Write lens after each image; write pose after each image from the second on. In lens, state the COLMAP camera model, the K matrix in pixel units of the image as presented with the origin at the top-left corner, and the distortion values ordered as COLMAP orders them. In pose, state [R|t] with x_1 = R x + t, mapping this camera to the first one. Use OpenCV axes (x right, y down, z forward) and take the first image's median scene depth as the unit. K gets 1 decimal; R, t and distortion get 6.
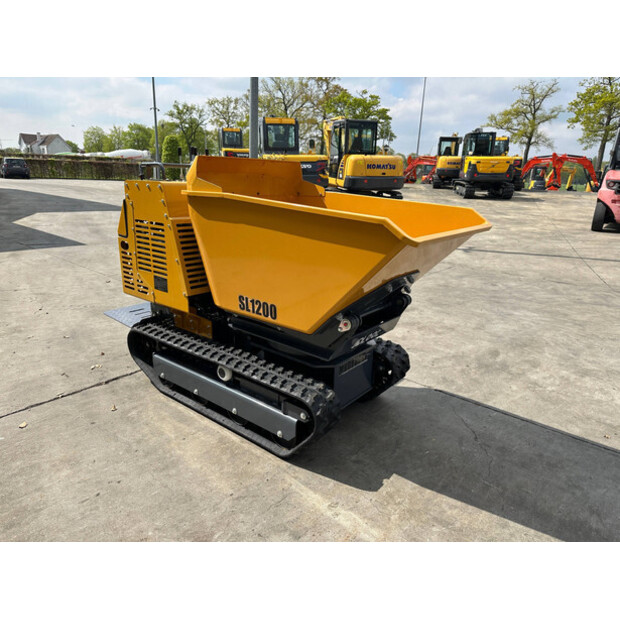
lens RADIAL K [[432.9, 0, 310.0], [0, 432.9, 310.0], [0, 0, 1]] dist [0.044860, -0.057138]
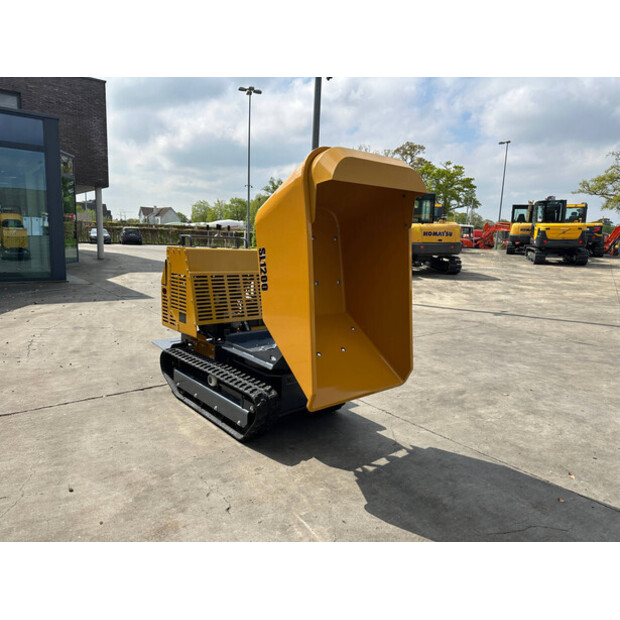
lens RADIAL K [[432.9, 0, 310.0], [0, 432.9, 310.0], [0, 0, 1]] dist [0.044860, -0.057138]
pose [[0.981287, 0.028795, -0.190385, 0.080494], [-0.055783, 0.988866, -0.137957, 0.021056], [0.184293, 0.145995, 0.971968, -0.071812]]
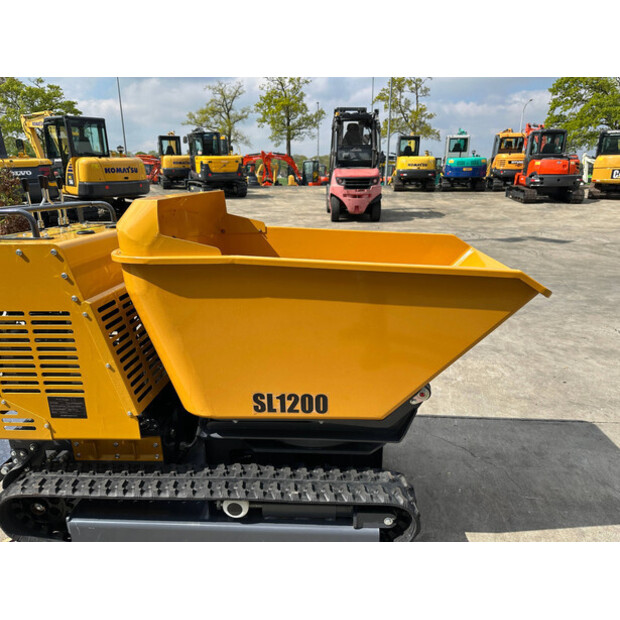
lens RADIAL K [[436.5, 0, 310.0], [0, 436.5, 310.0], [0, 0, 1]] dist [0.048639, -0.058588]
pose [[0.810902, -0.208334, 0.546841, -0.091583], [0.206126, 0.976278, 0.066280, -0.039640], [-0.547678, 0.058971, 0.834609, 0.072323]]
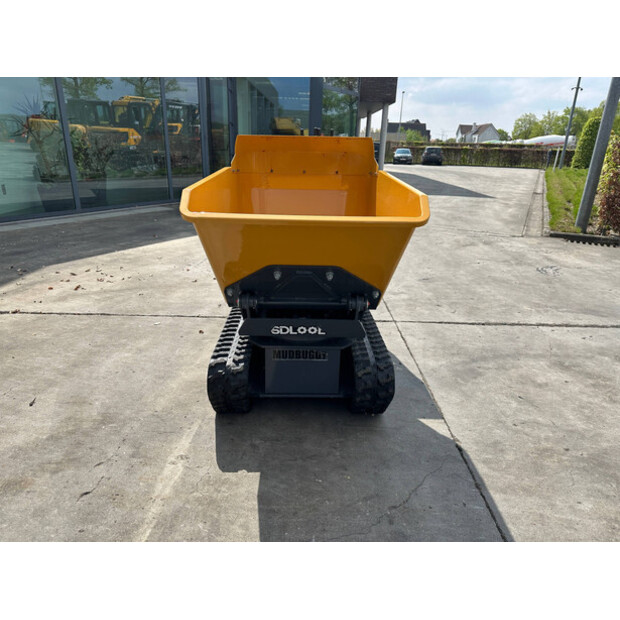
lens RADIAL K [[432.9, 0, 310.0], [0, 432.9, 310.0], [0, 0, 1]] dist [0.044860, -0.057138]
pose [[0.641694, 0.250267, -0.724980, 0.162432], [-0.232385, 0.964273, 0.127184, -0.019792], [0.730908, 0.086861, 0.676926, 0.079920]]
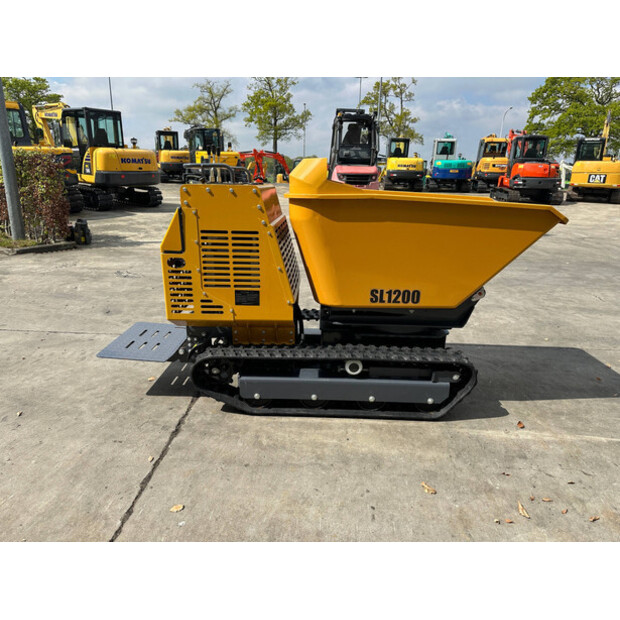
lens RADIAL K [[435.6, 0, 303.5], [0, 435.6, 306.0], [0, 0, 1]] dist [0.063747, -0.076502]
pose [[0.796080, -0.188770, 0.574998, -0.189172], [0.187005, 0.980341, 0.062935, -0.019138], [-0.575574, 0.057426, 0.815731, 0.044960]]
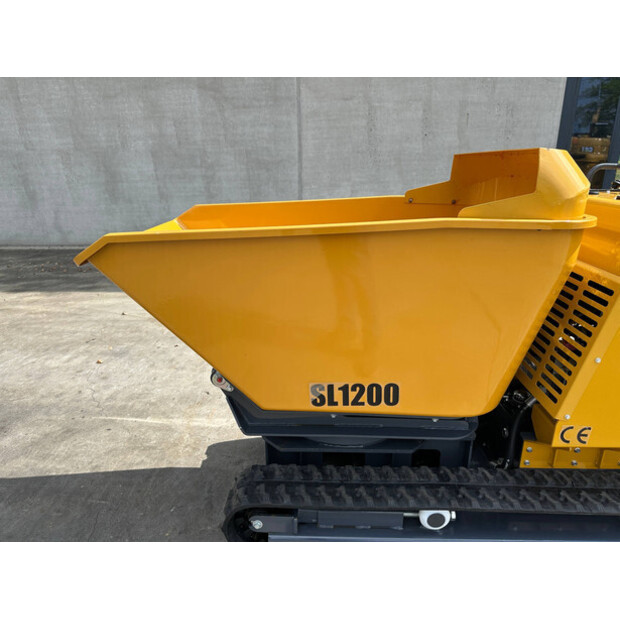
lens RADIAL K [[432.9, 0, 310.0], [0, 432.9, 310.0], [0, 0, 1]] dist [0.044860, -0.057138]
pose [[-0.786159, 0.169888, -0.594216, 0.101097], [-0.206287, 0.834202, 0.511422, -0.094443], [0.582580, 0.524638, -0.620770, 0.302059]]
